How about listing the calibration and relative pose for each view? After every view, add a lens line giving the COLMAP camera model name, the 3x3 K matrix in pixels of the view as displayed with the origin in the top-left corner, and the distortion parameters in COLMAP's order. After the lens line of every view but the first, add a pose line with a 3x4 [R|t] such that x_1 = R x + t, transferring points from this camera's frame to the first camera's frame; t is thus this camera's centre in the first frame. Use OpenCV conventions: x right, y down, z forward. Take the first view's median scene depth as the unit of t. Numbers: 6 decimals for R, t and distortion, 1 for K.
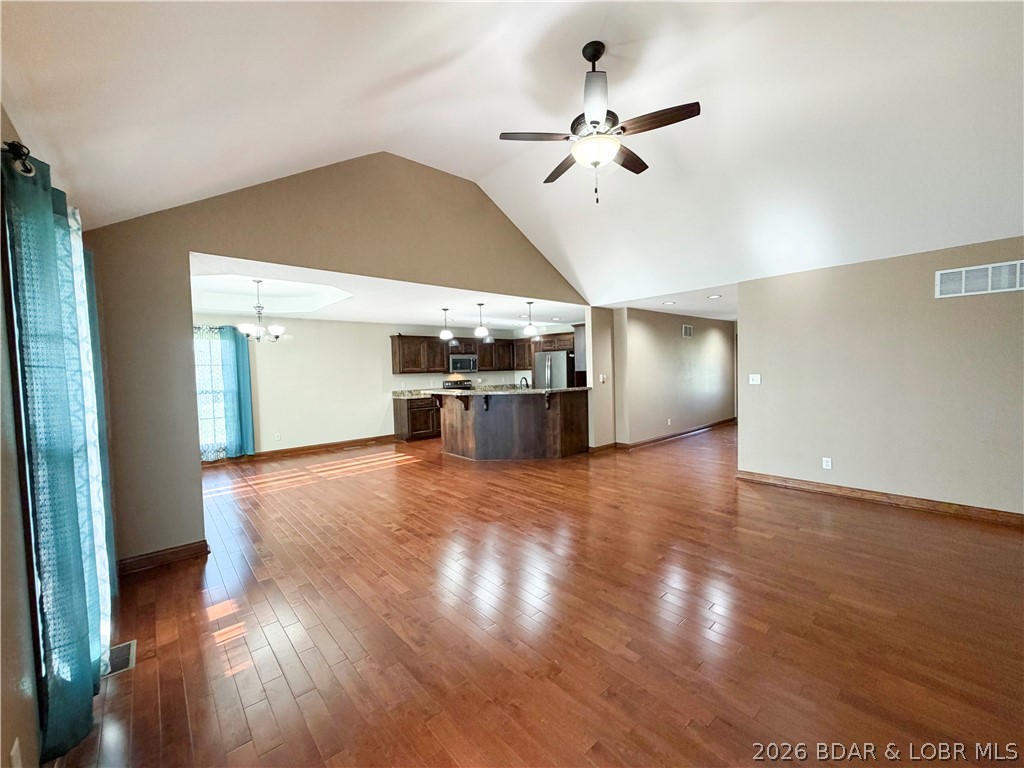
lens RADIAL K [[410.4, 0, 508.4], [0, 410.4, 385.4], [0, 0, 1]] dist [-0.000649, -0.000223]
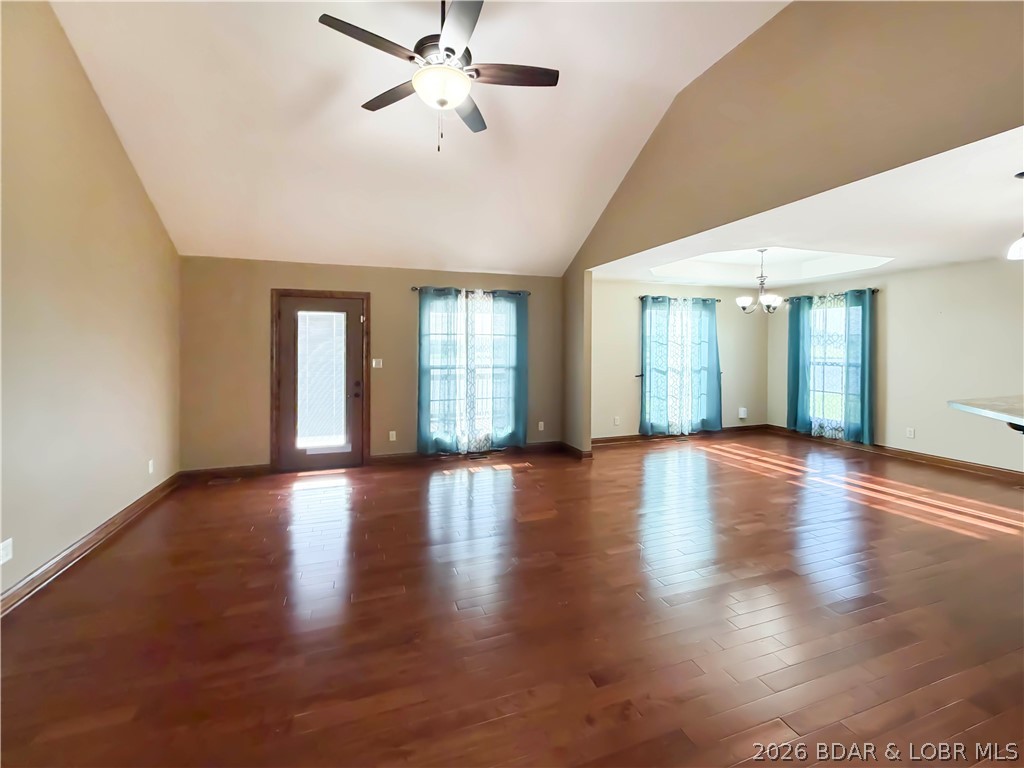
lens RADIAL K [[420.6, 0, 498.1], [0, 420.6, 355.3], [0, 0, 1]] dist [-0.014700, -0.000029]
pose [[-0.399446, 0.047304, -0.915536, 0.403984], [-0.026558, 0.997652, 0.063134, -0.040186], [0.916372, 0.049533, -0.397251, 0.622671]]
